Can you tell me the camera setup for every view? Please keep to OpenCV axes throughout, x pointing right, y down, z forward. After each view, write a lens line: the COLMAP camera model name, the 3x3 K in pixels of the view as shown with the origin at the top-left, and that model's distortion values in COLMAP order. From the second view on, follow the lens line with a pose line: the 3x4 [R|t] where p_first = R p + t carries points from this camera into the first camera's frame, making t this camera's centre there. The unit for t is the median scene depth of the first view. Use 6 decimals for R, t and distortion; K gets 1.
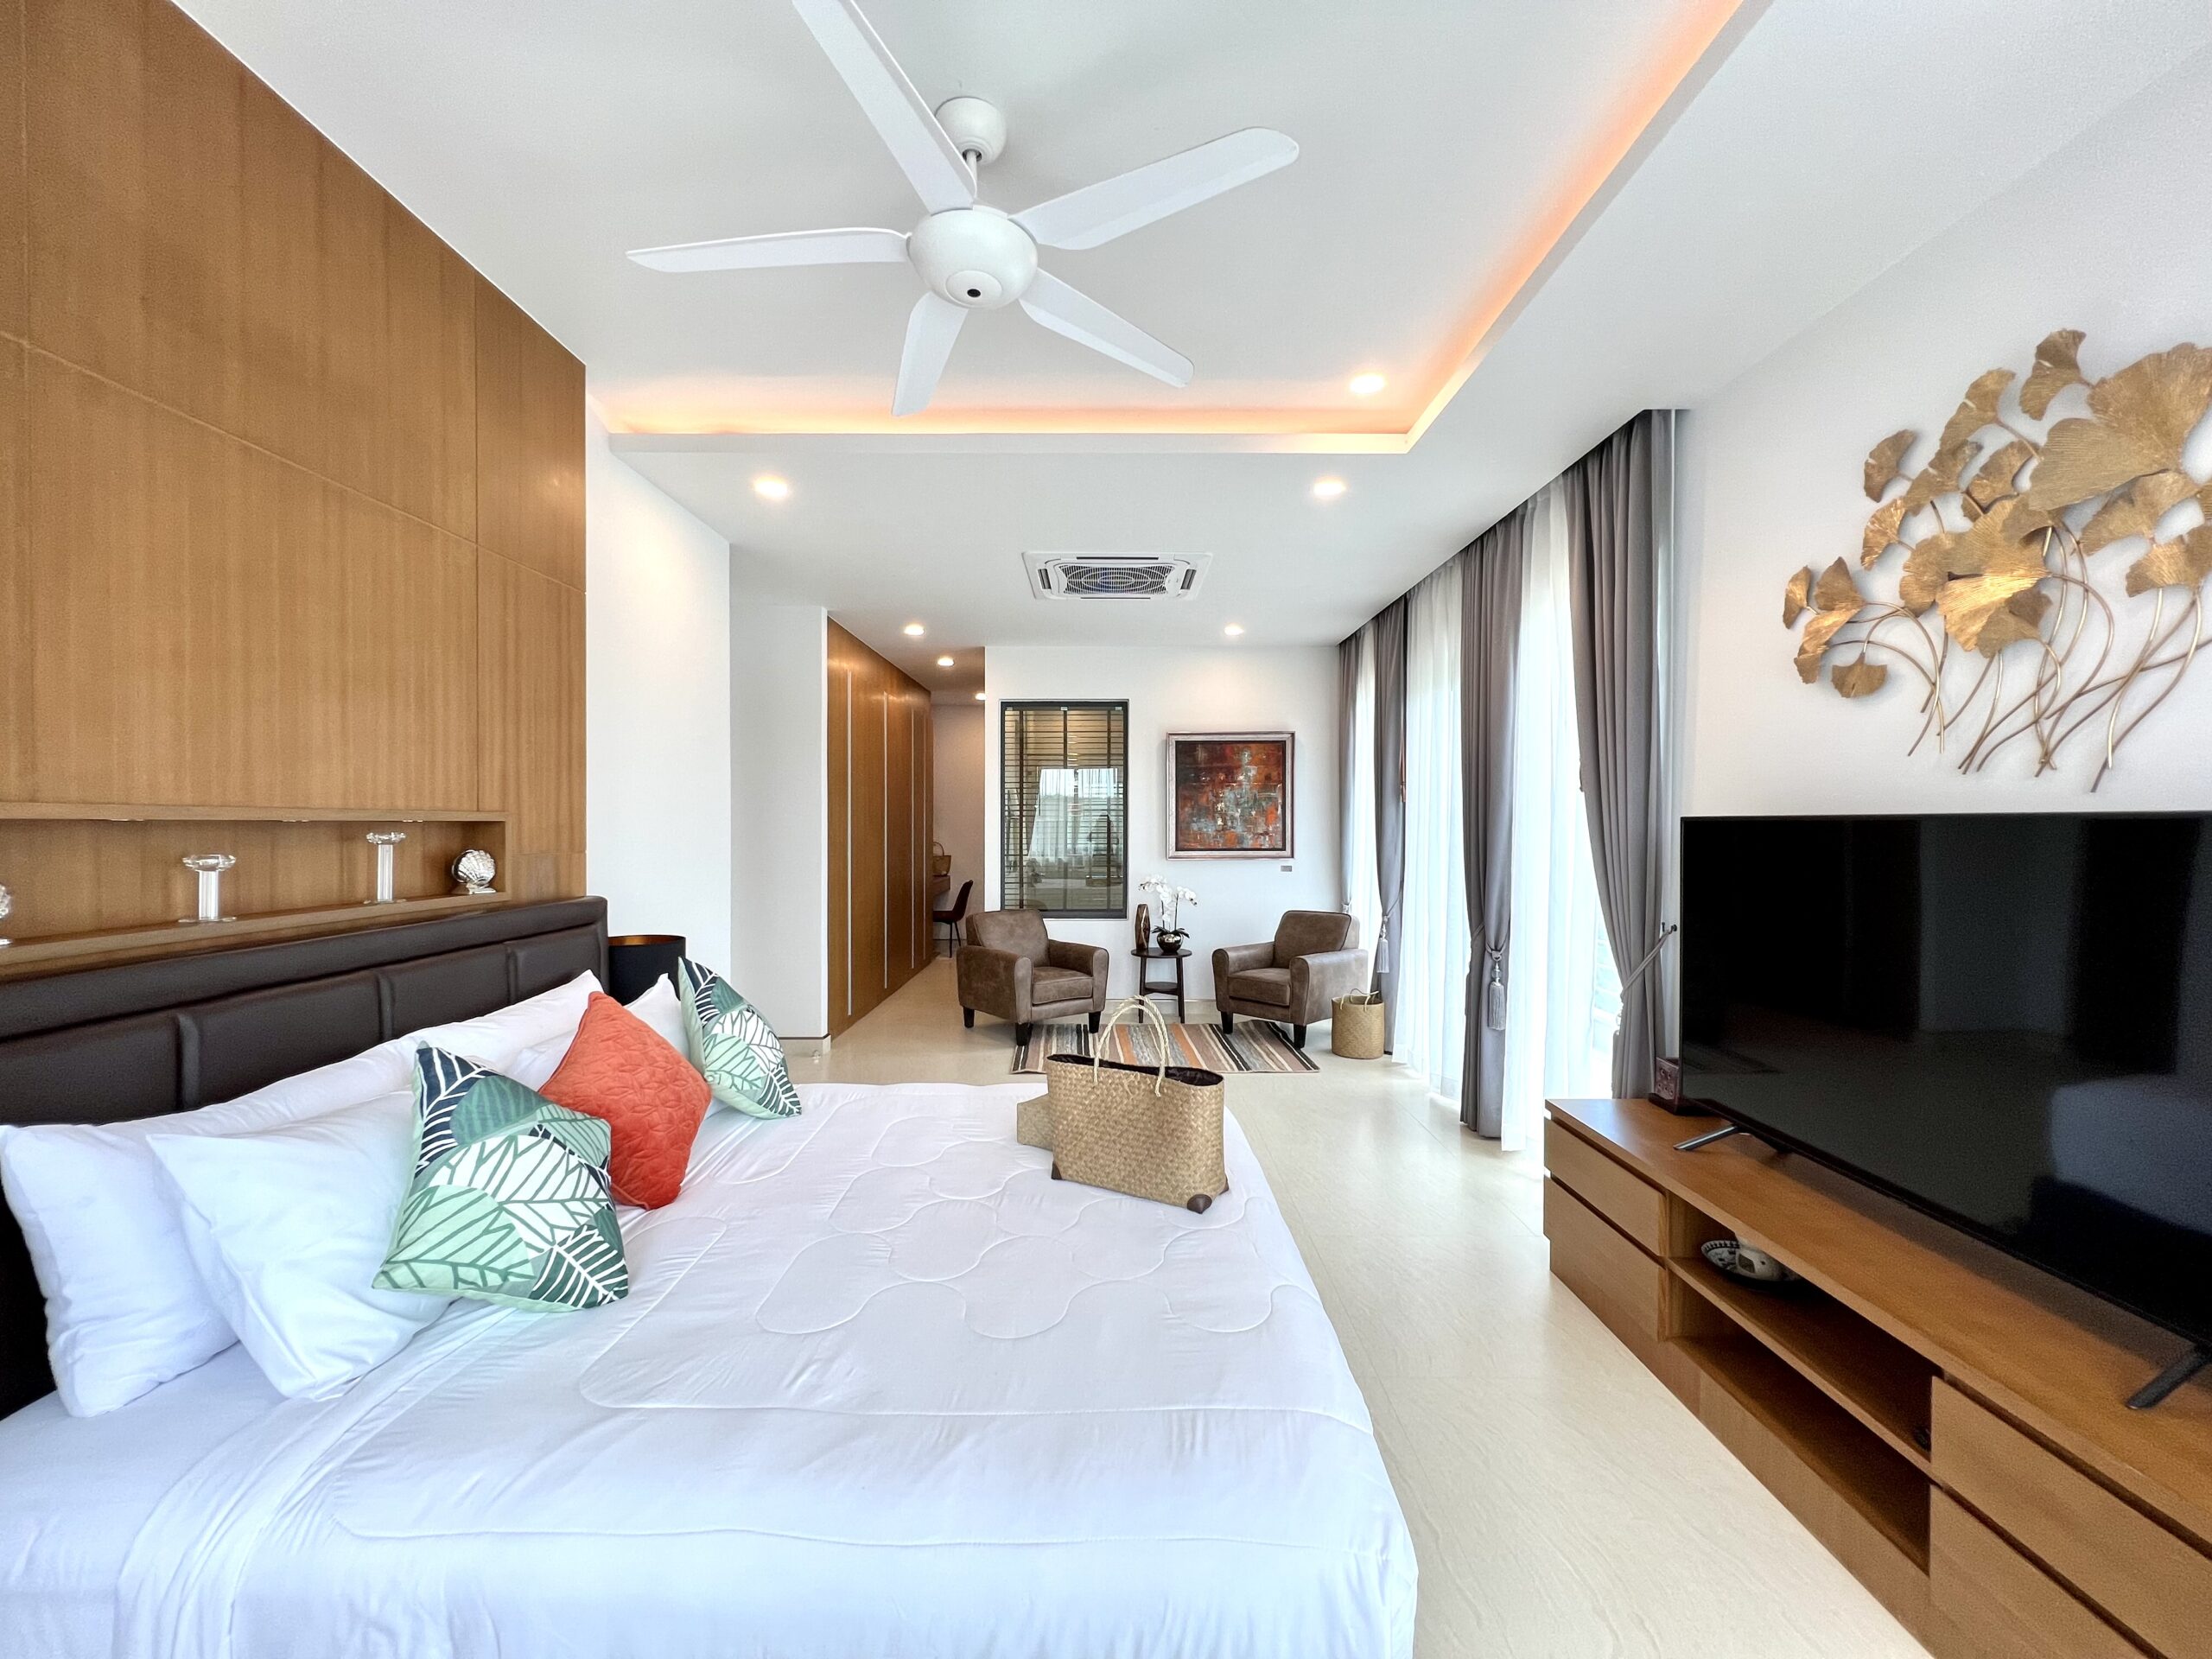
lens RADIAL K [[890.2, 0, 1110.7], [0, 890.2, 823.7], [0, 0, 1]] dist [0.001299, 0.000038]
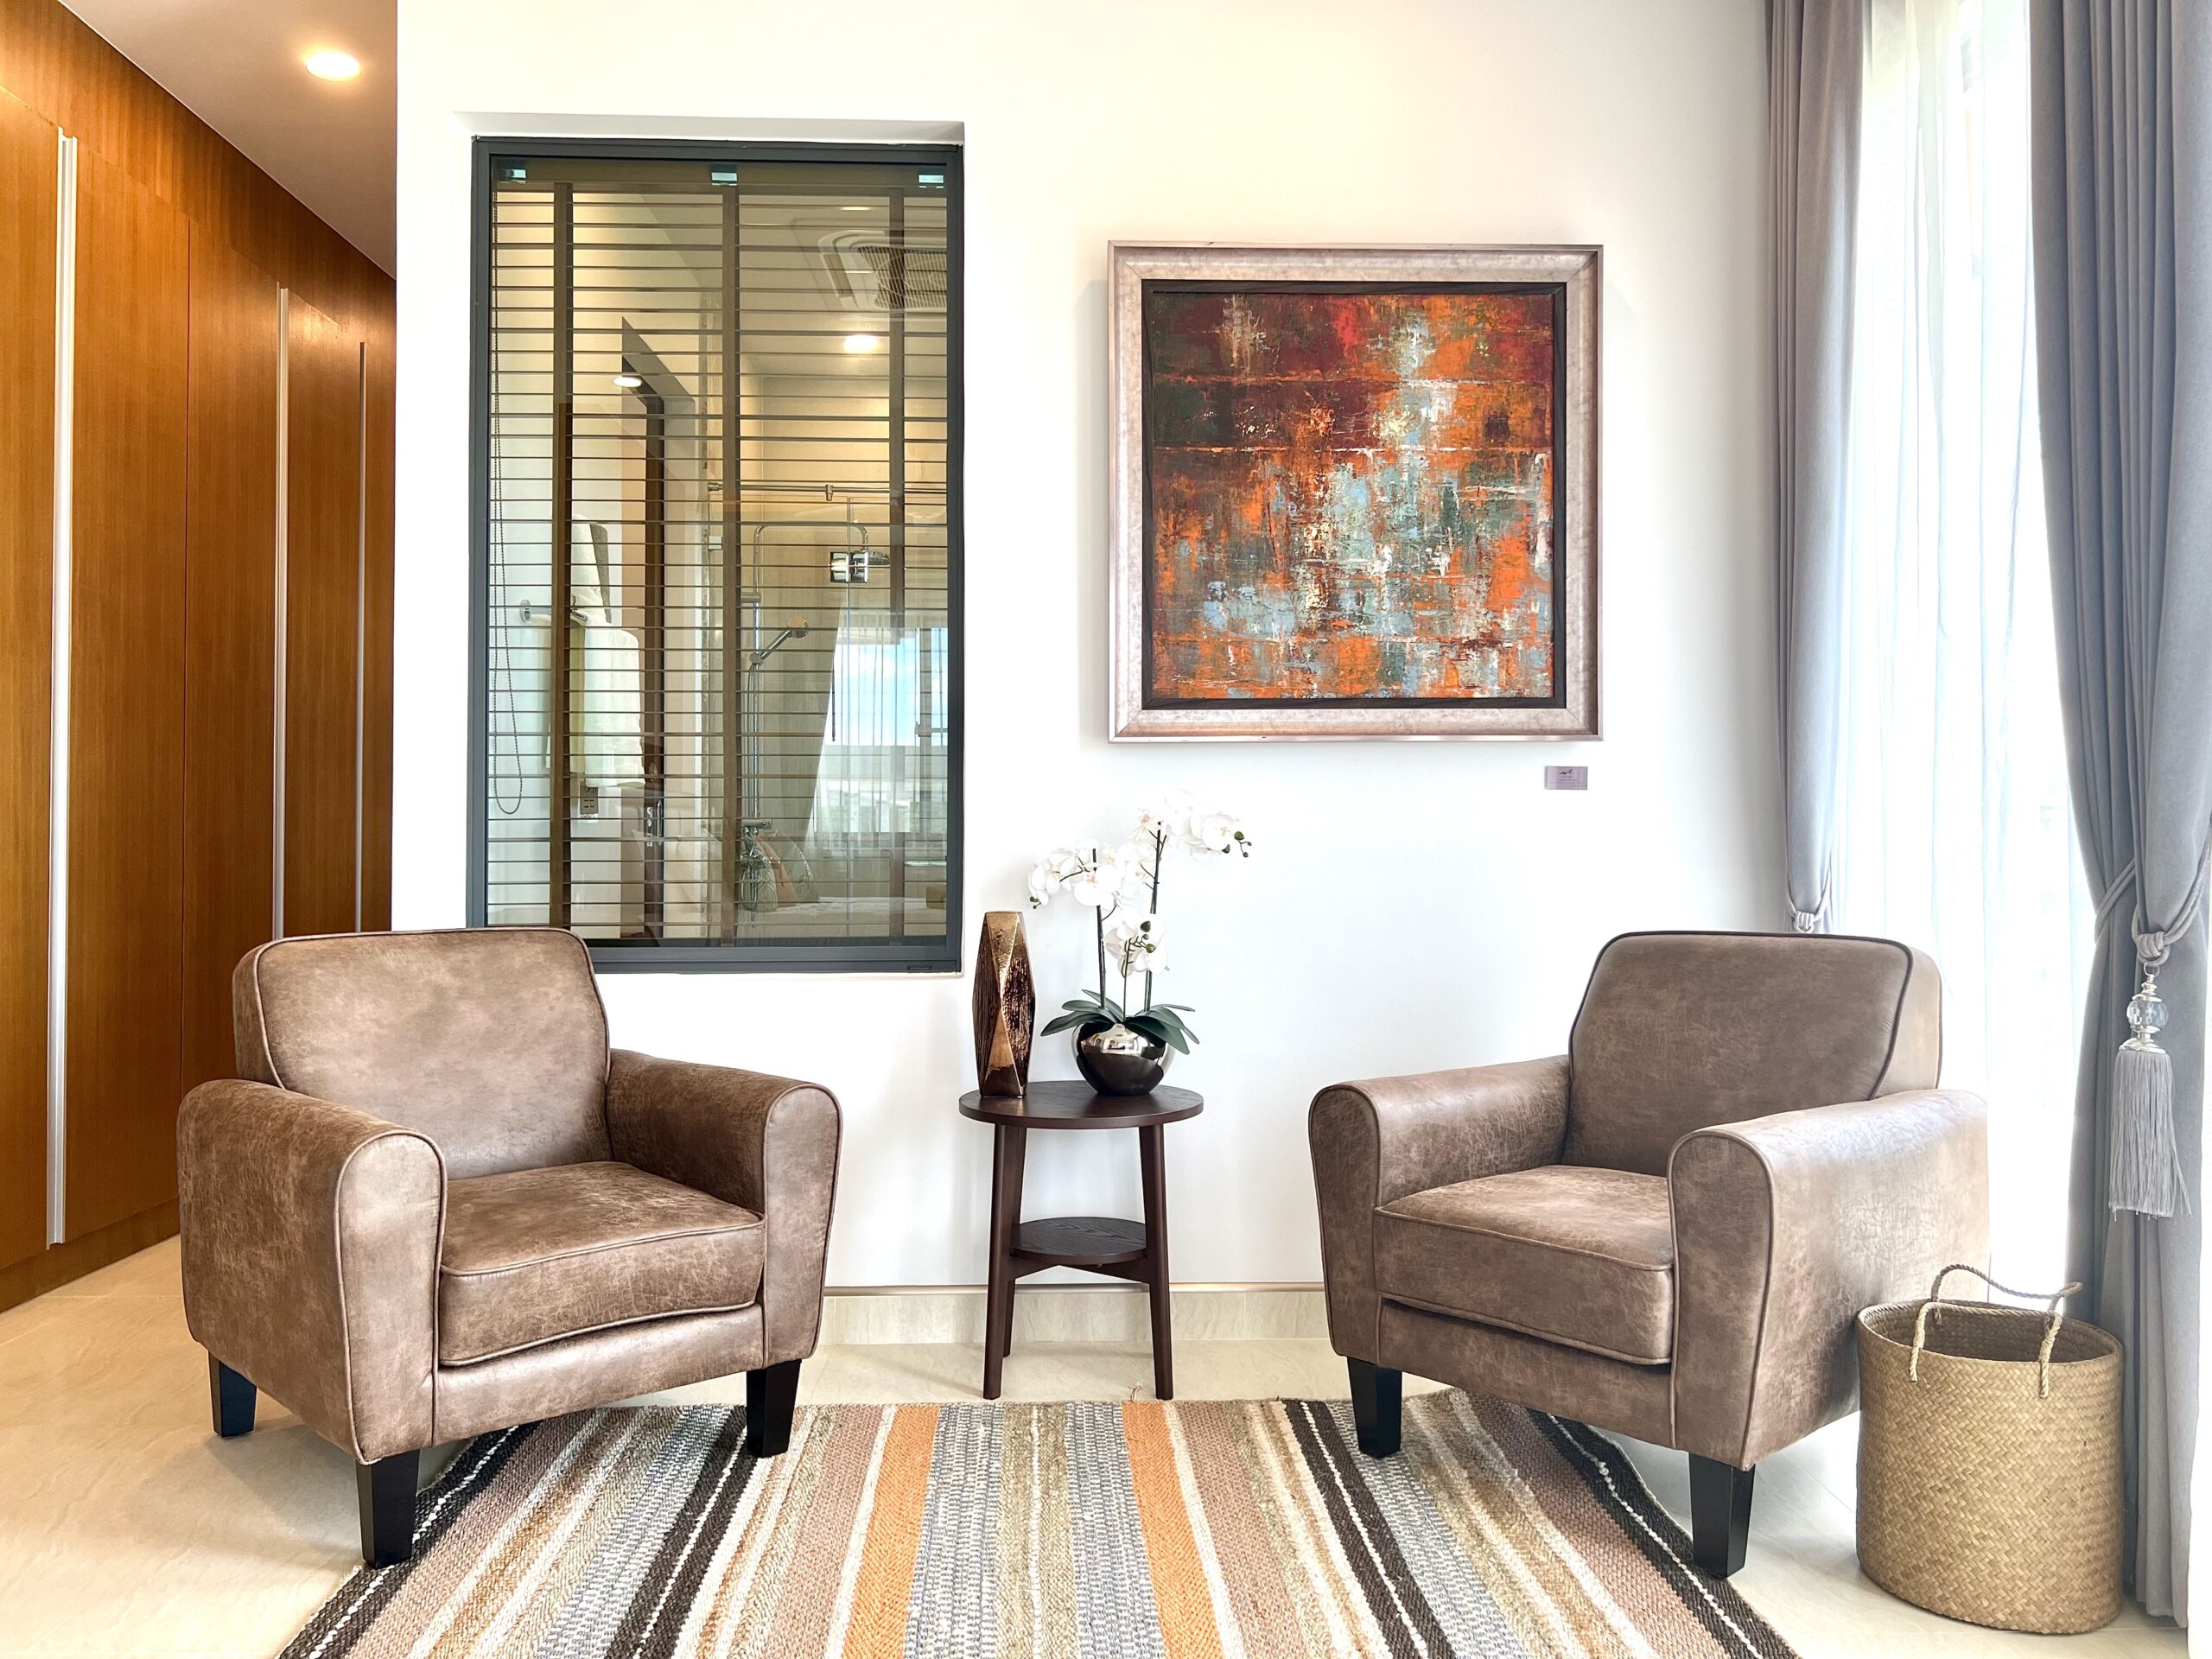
lens RADIAL K [[1669.8, 0, 1105.0], [0, 1669.8, 828.6], [0, 0, 1]] dist [0.006117, -0.024724]
pose [[0.999433, -0.000177, 0.033683, 0.046069], [0.000353, 0.999986, -0.005227, 0.069180], [-0.033682, 0.005236, 0.999419, 0.521479]]
